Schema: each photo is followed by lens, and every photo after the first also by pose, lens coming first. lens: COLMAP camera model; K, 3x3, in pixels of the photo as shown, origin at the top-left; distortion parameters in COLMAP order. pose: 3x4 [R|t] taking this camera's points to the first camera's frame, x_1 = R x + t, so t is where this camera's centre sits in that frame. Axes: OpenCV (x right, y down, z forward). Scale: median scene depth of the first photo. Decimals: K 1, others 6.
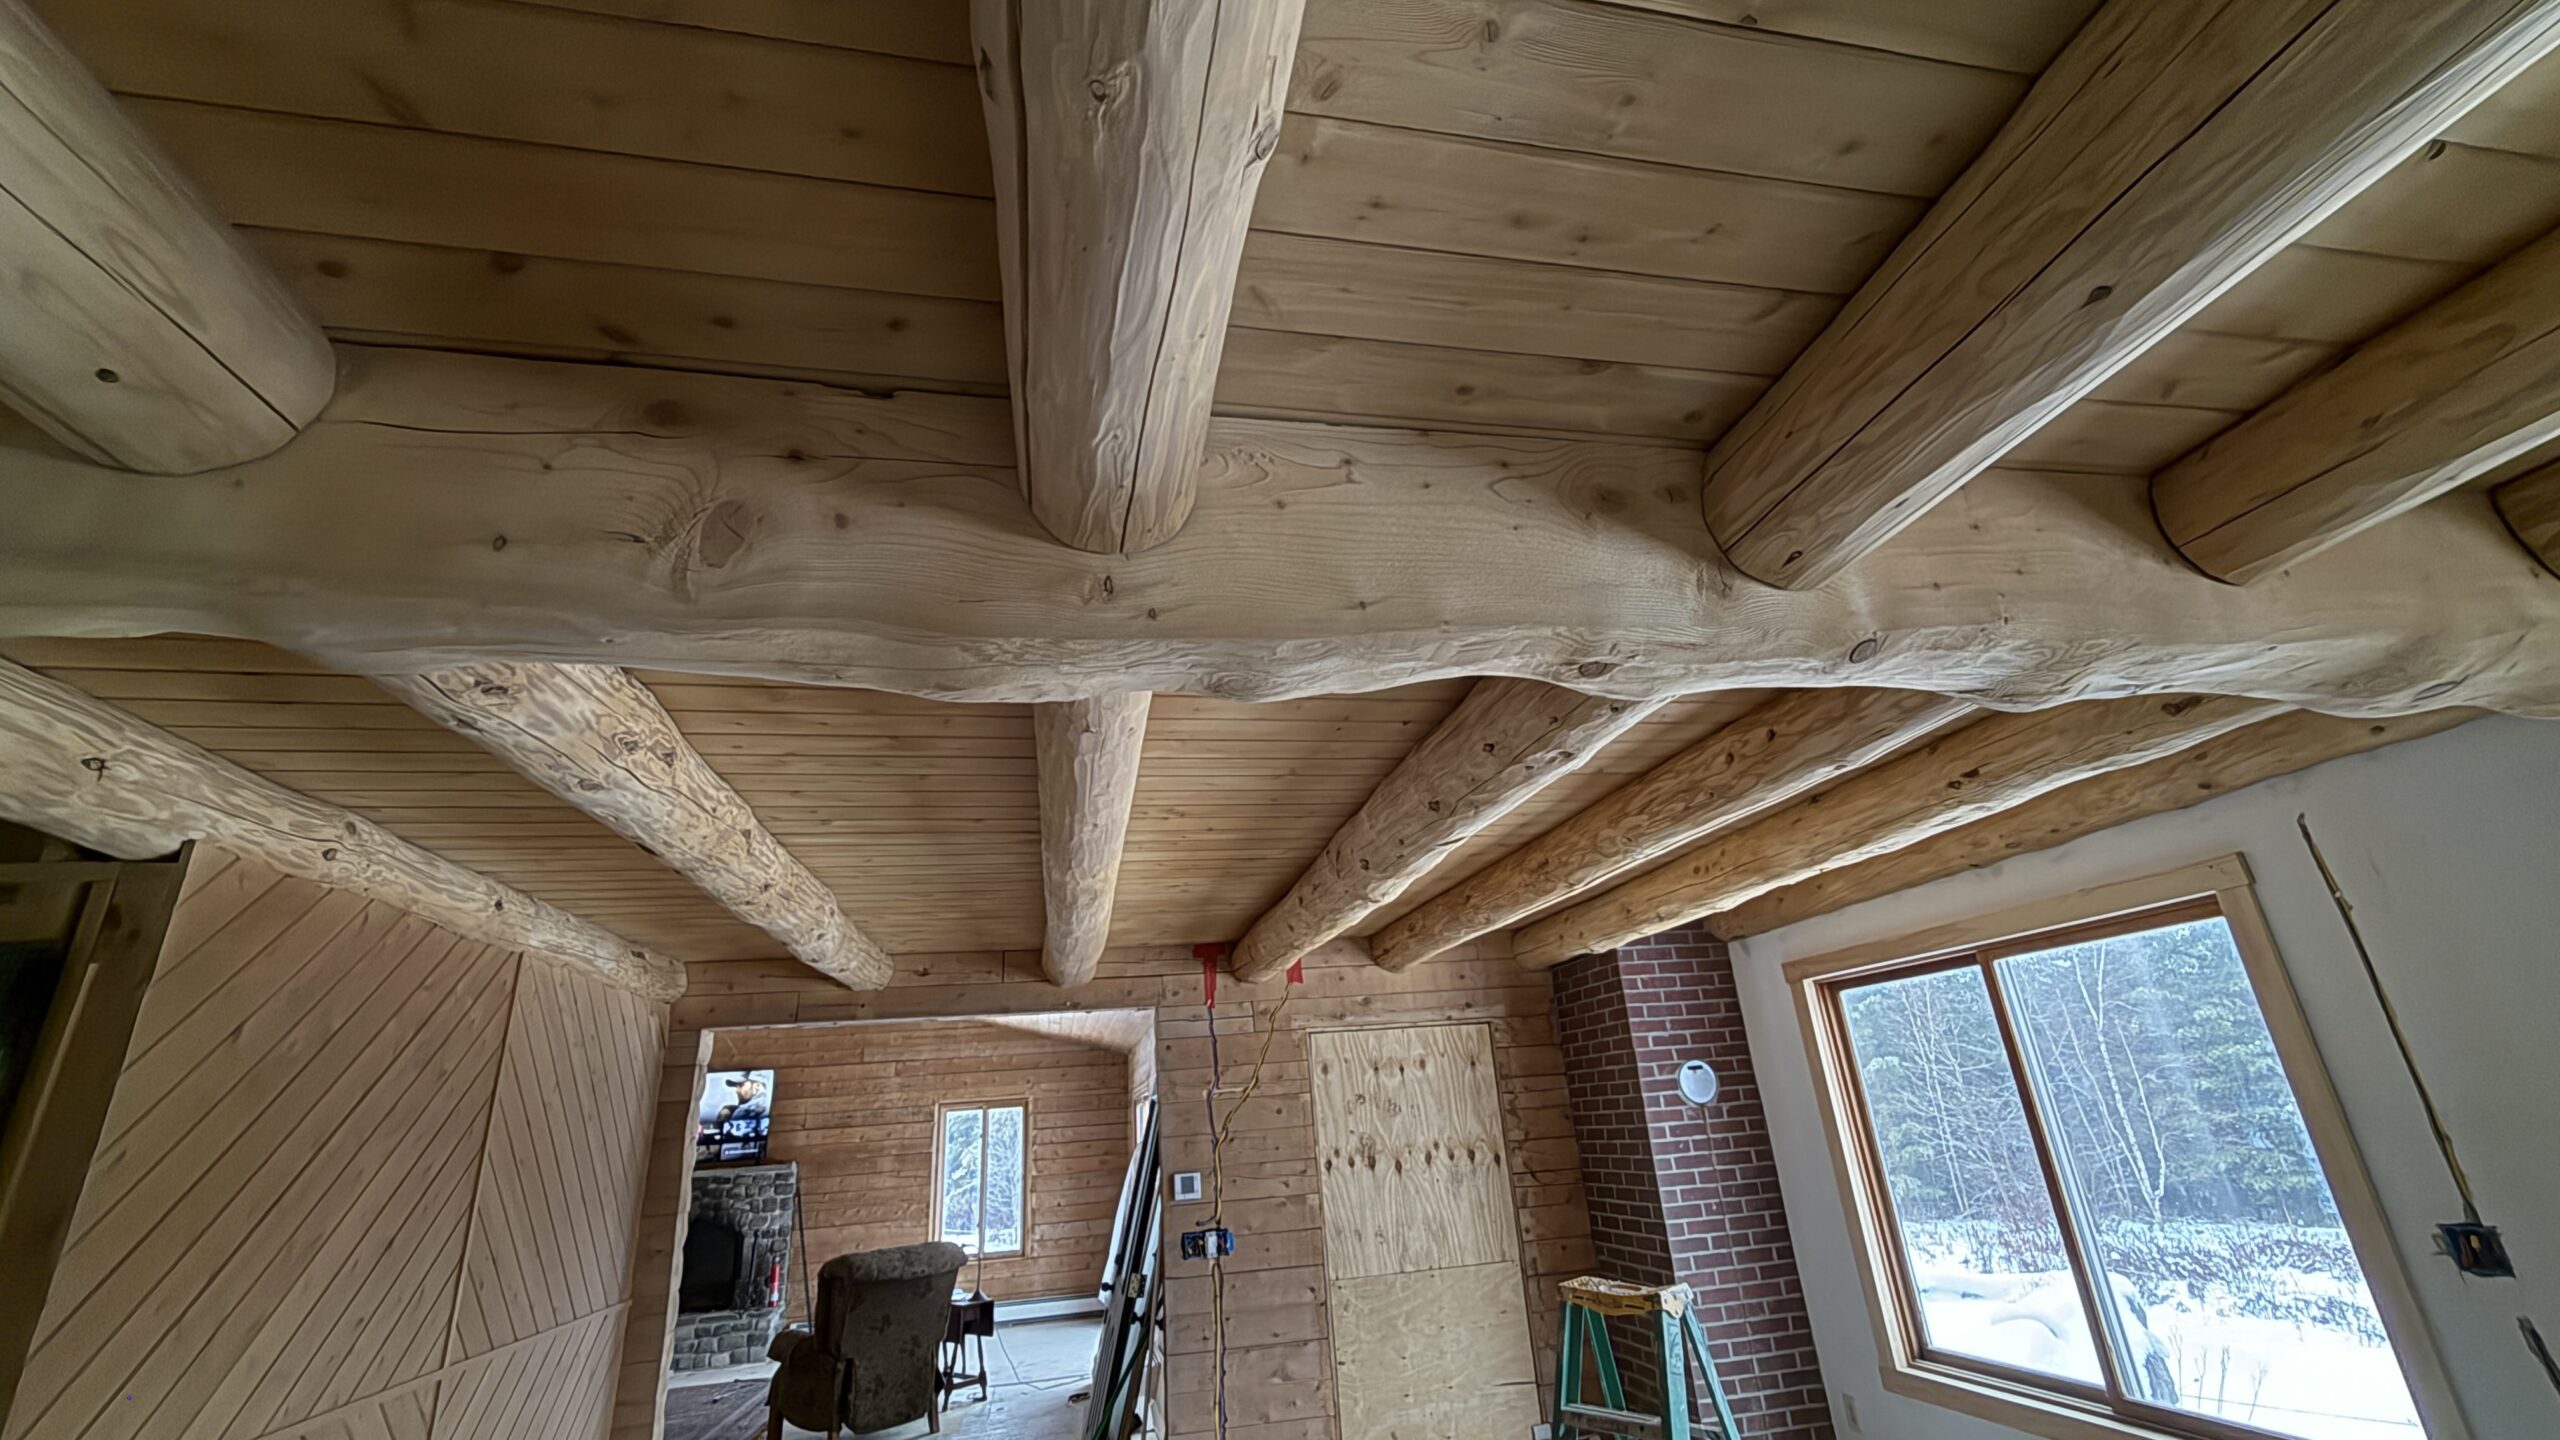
lens RADIAL K [[1044.3, 0, 1287.3], [0, 1044.3, 719.7], [0, 0, 1]] dist [0.000782, 0.000656]
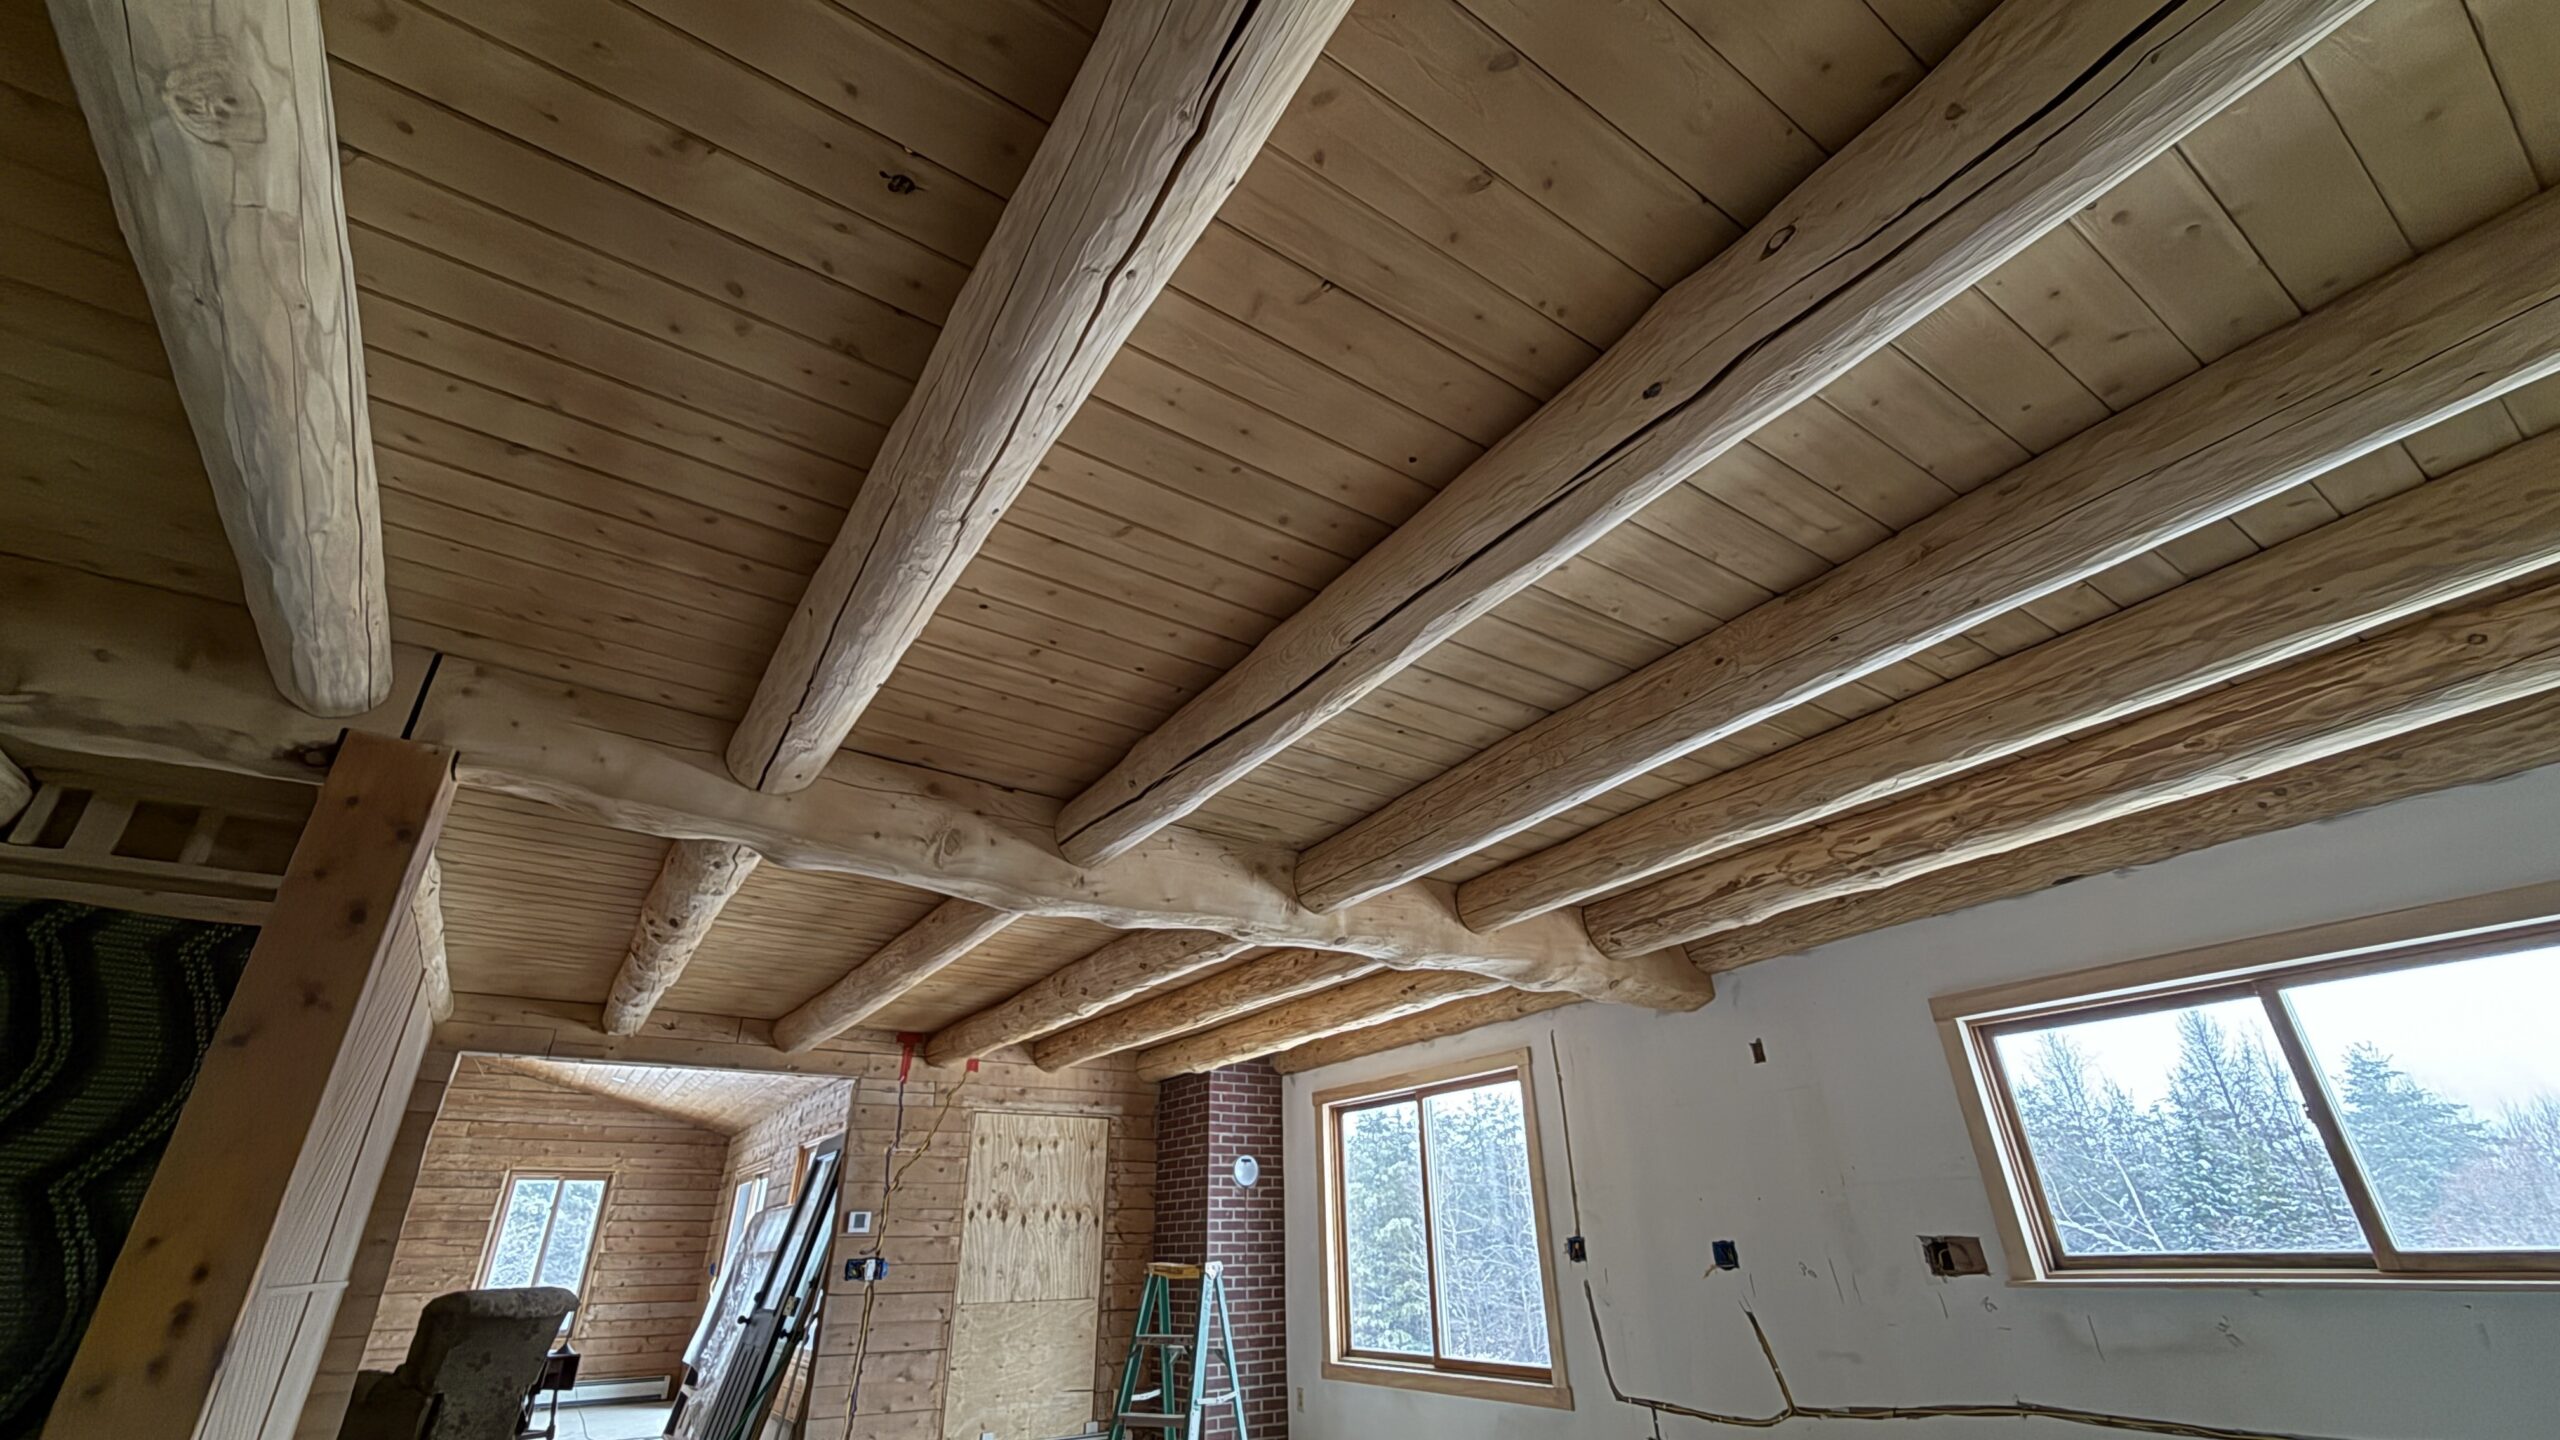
lens RADIAL K [[1044.3, 0, 1281.0], [0, 1044.3, 716.9], [0, 0, 1]] dist [0.000782, 0.000656]
pose [[0.923054, 0.220875, 0.314936, -0.162206], [-0.180776, 0.971757, -0.151683, -0.056439], [-0.339545, 0.083079, 0.936914, -0.438620]]
